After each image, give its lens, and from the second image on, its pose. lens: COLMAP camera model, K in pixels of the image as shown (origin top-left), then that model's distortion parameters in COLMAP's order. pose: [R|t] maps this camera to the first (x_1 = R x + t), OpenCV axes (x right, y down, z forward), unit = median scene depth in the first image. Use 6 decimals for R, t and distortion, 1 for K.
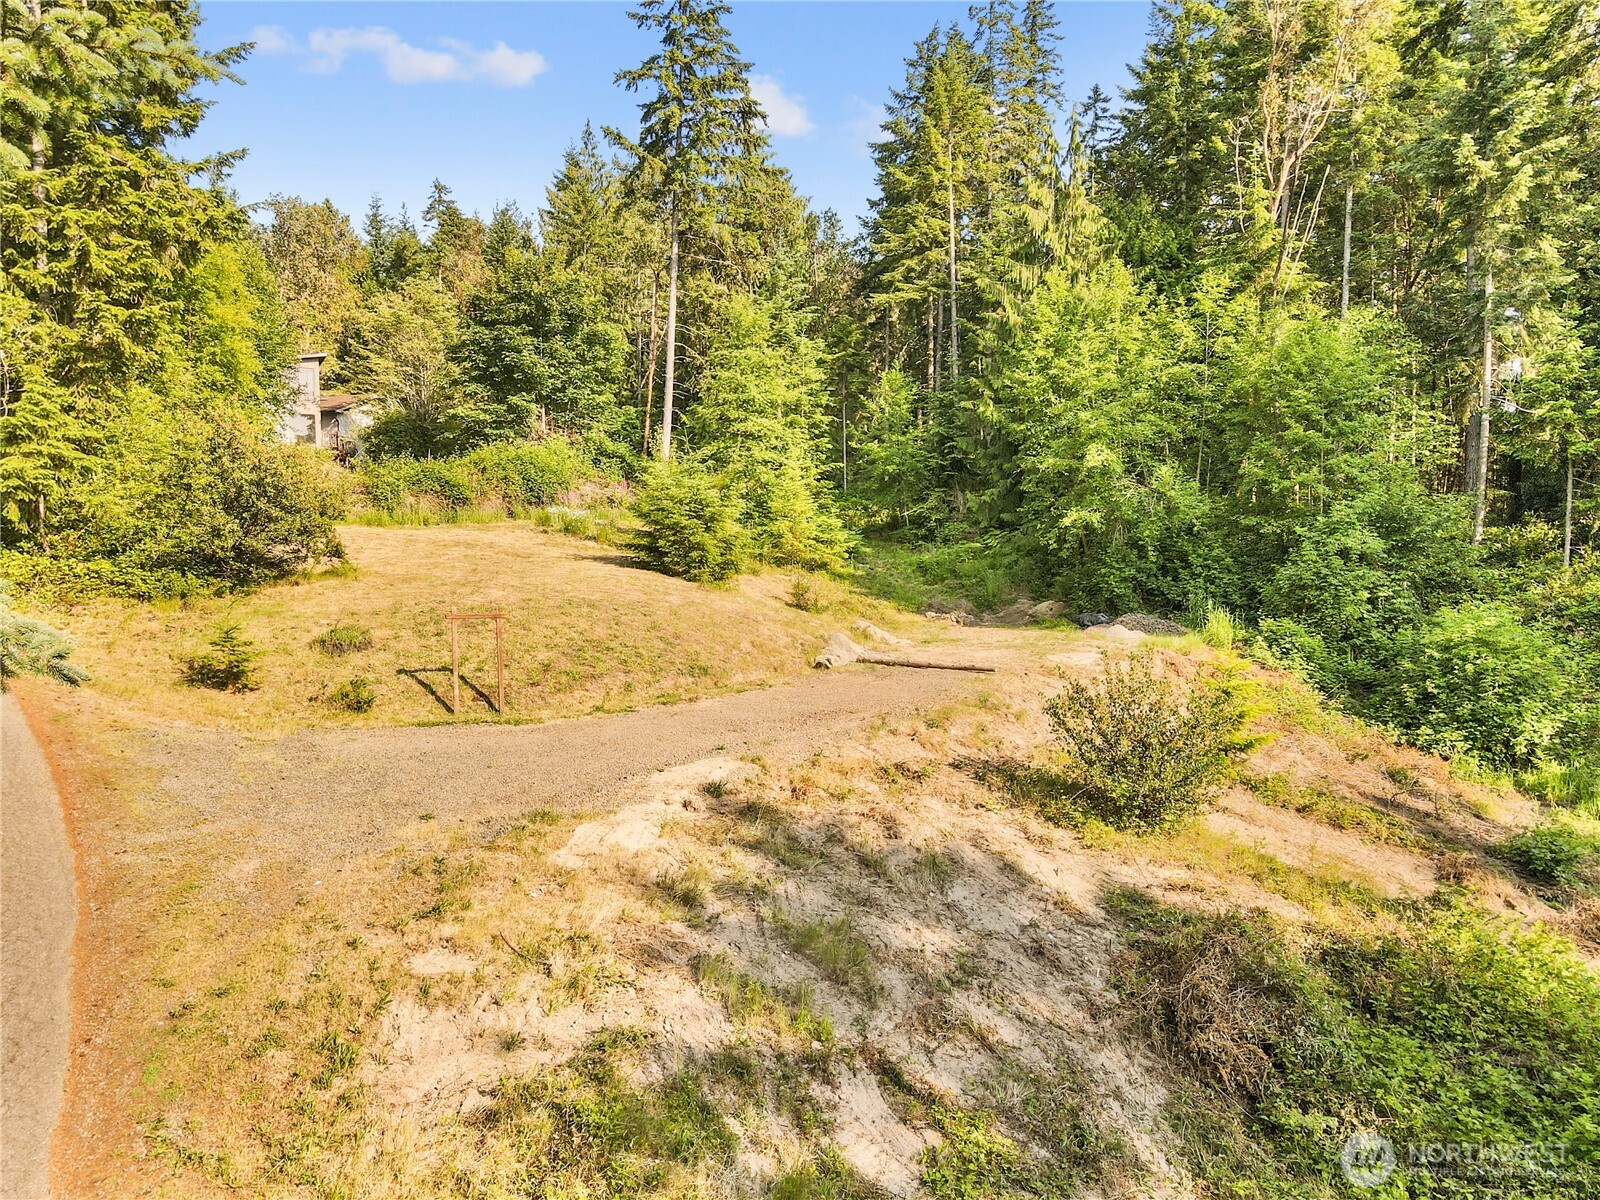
lens RADIAL K [[1188.5, 0, 800.0], [0, 1188.5, 600.0], [0, 0, 1]] dist [-0.016478, 0.049144]
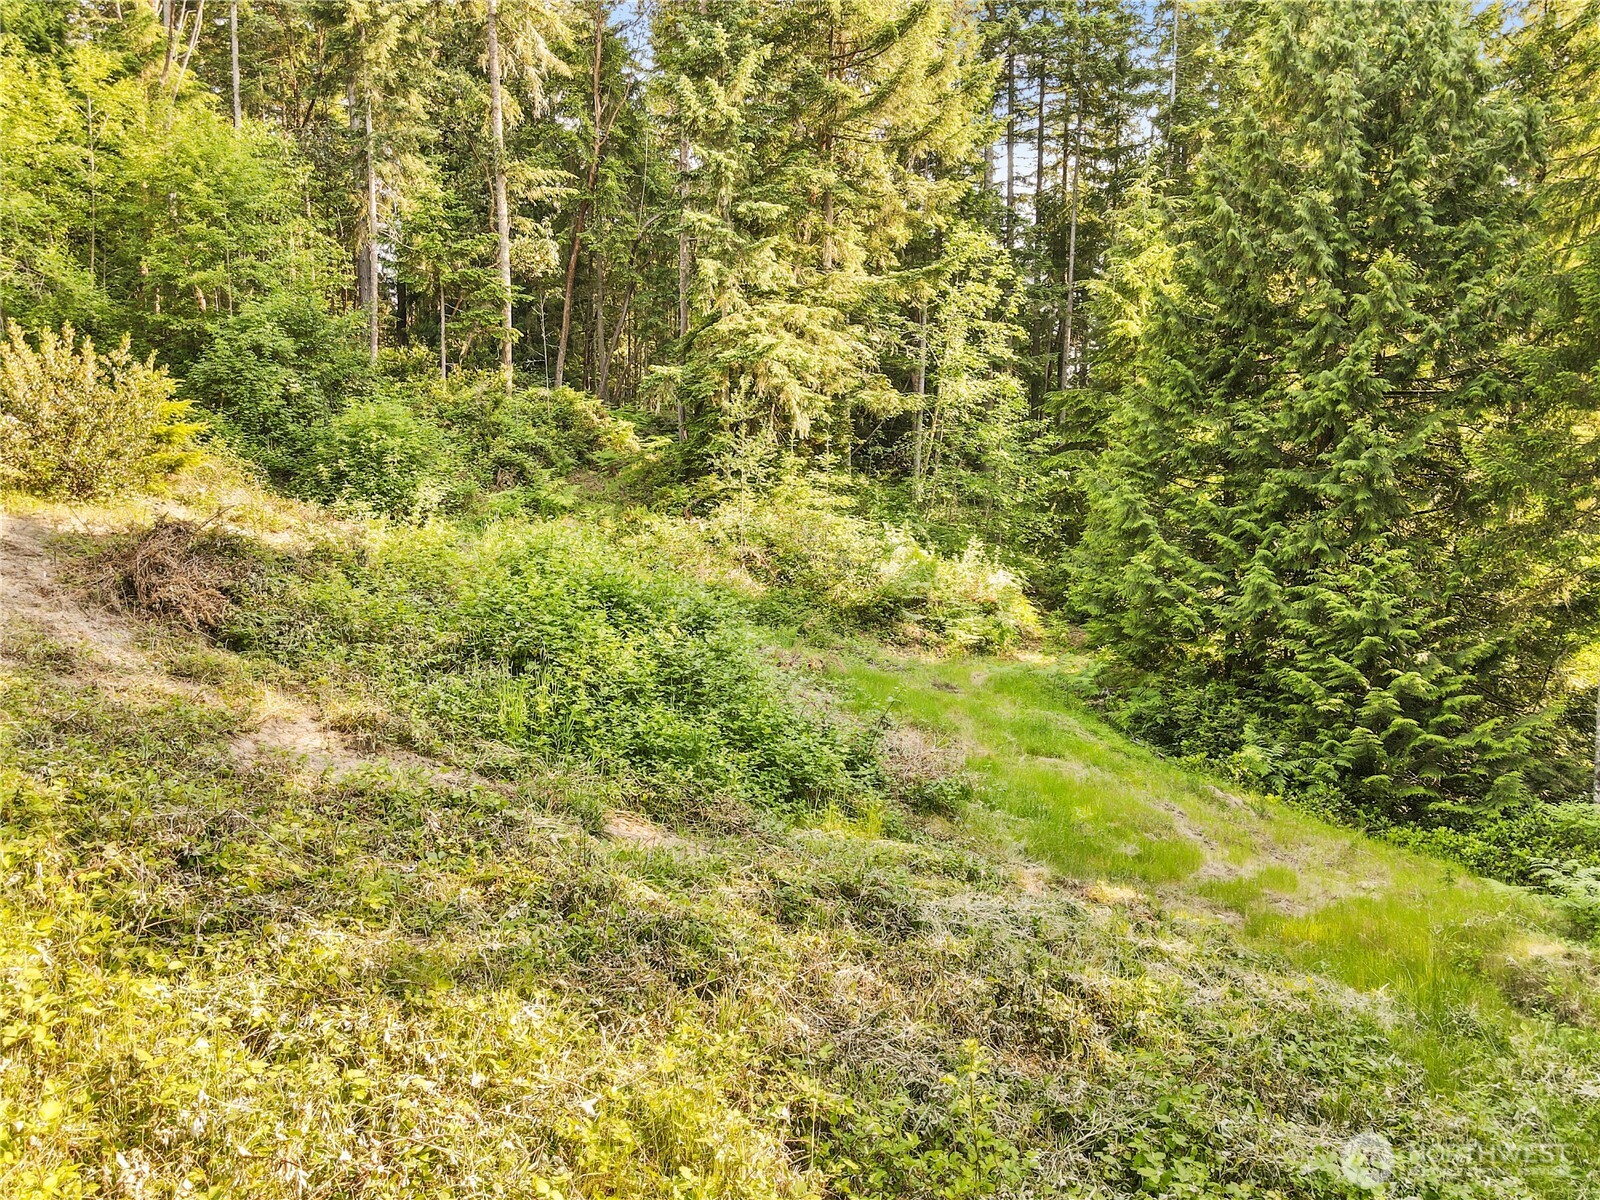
lens RADIAL K [[1182.0, 0, 795.3], [0, 1182.0, 605.6], [0, 0, 1]] dist [-0.007927, 0.044695]
pose [[0.656177, -0.091830, 0.748999, -0.025053], [0.017120, 0.994124, 0.106884, 0.067881], [-0.754413, -0.057312, 0.653893, -0.040816]]
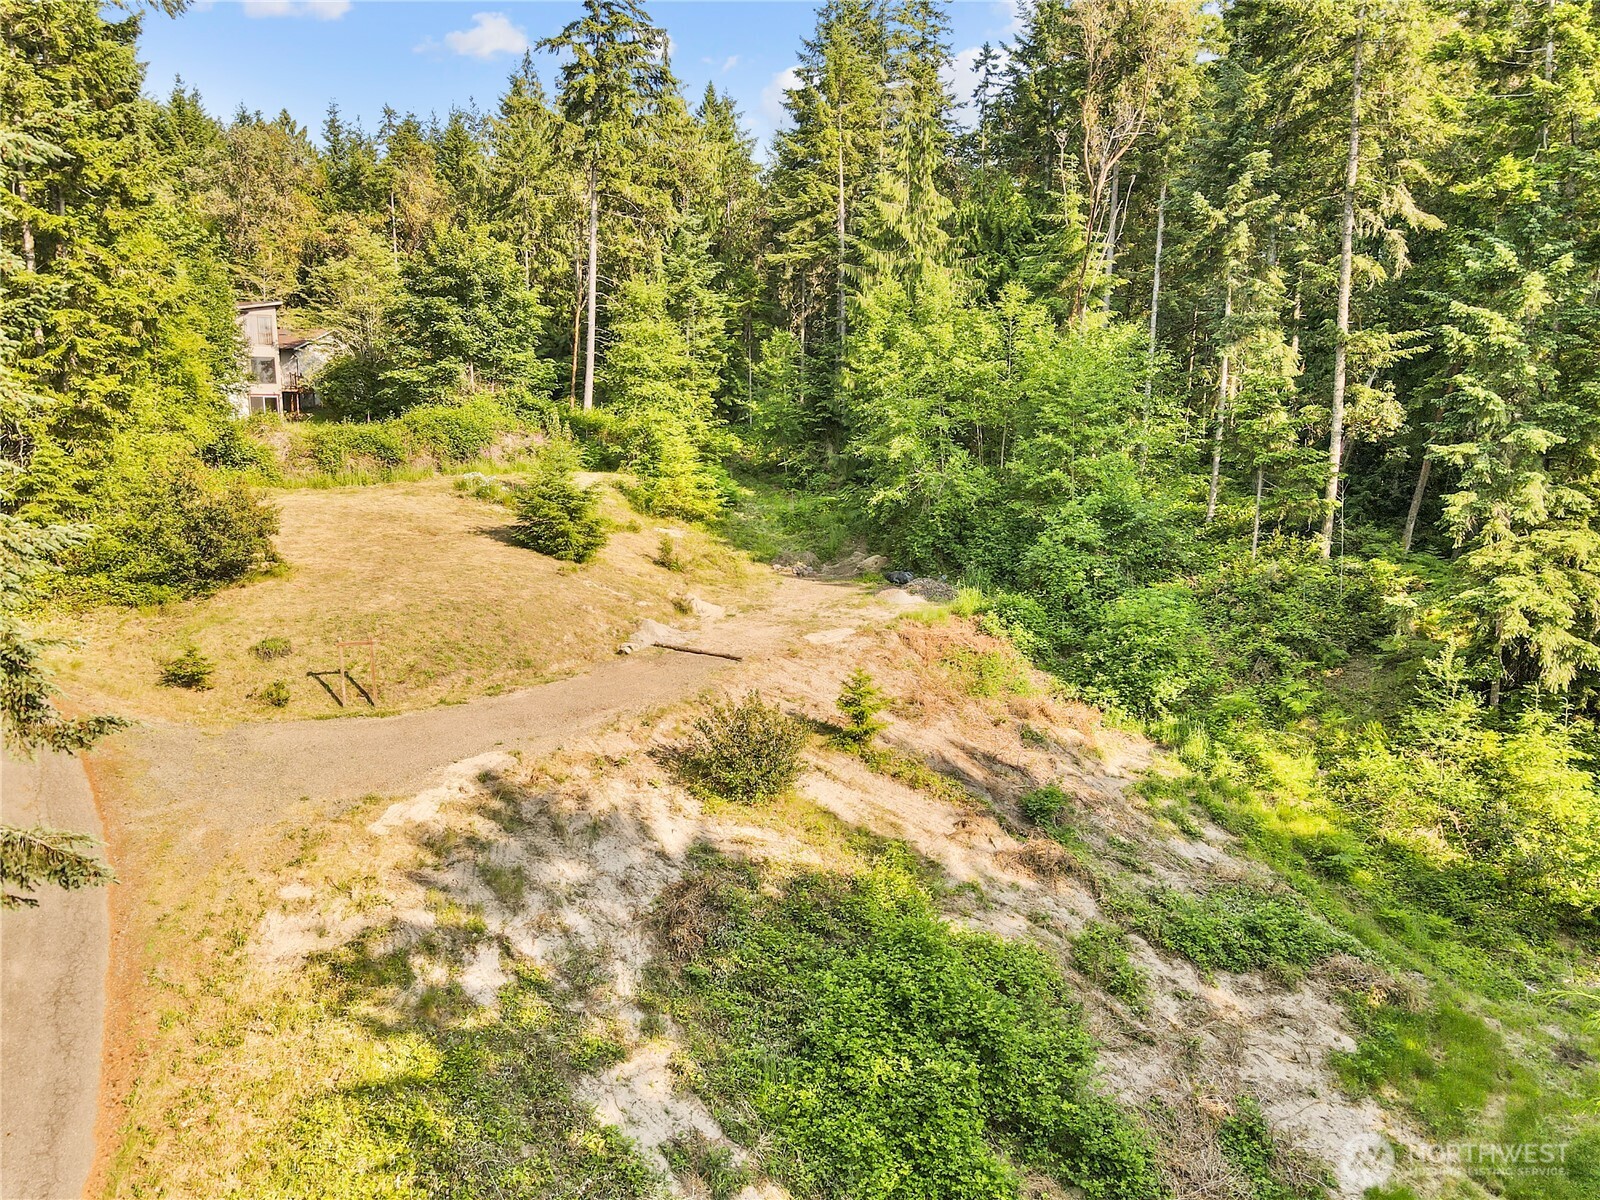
lens RADIAL K [[1188.5, 0, 800.0], [0, 1188.5, 600.0], [0, 0, 1]] dist [-0.016478, 0.049144]
pose [[0.999961, 0.007231, 0.005153, 0.135042], [-0.007805, 0.992534, 0.121714, -0.109212], [-0.004235, -0.121750, 0.992552, -0.233138]]
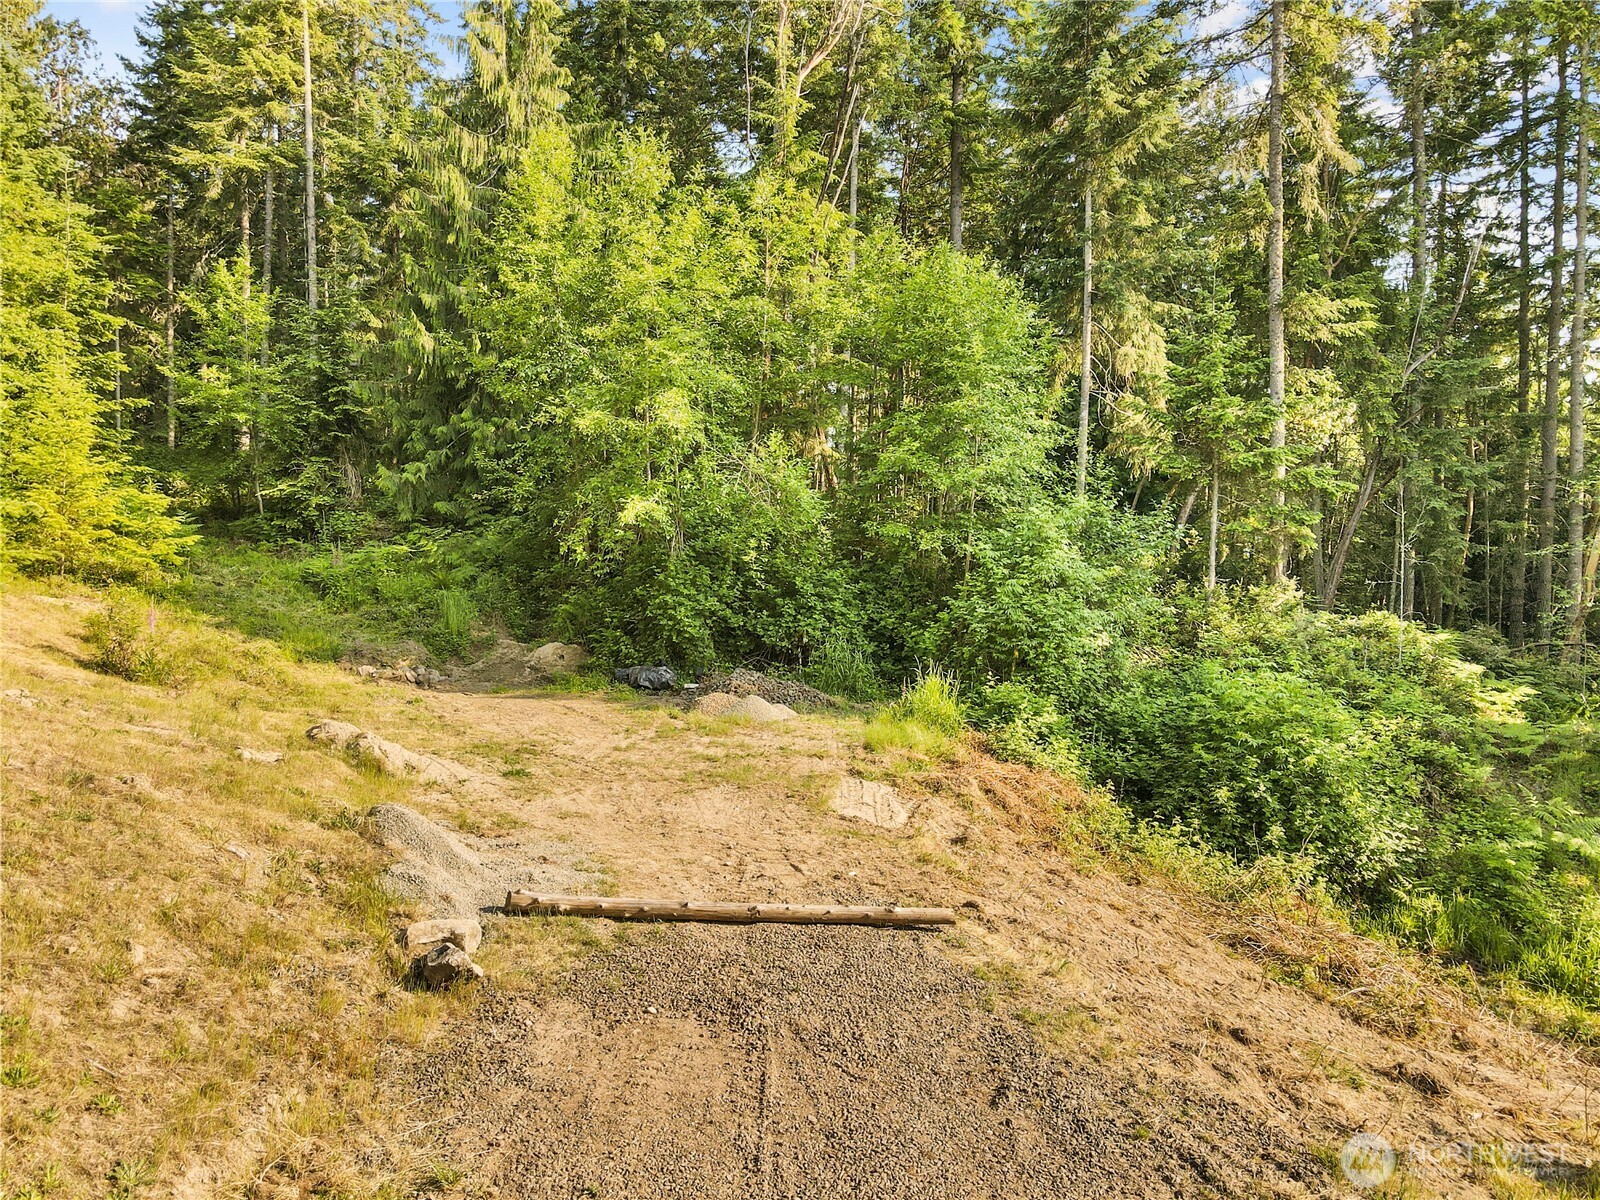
lens RADIAL K [[1182.0, 0, 795.3], [0, 1182.0, 605.6], [0, 0, 1]] dist [-0.007927, 0.044695]
pose [[0.818684, 0.003958, 0.574230, -0.050217], [-0.006709, 0.999974, 0.002672, -0.023176], [-0.574205, -0.006040, 0.818689, 0.441538]]
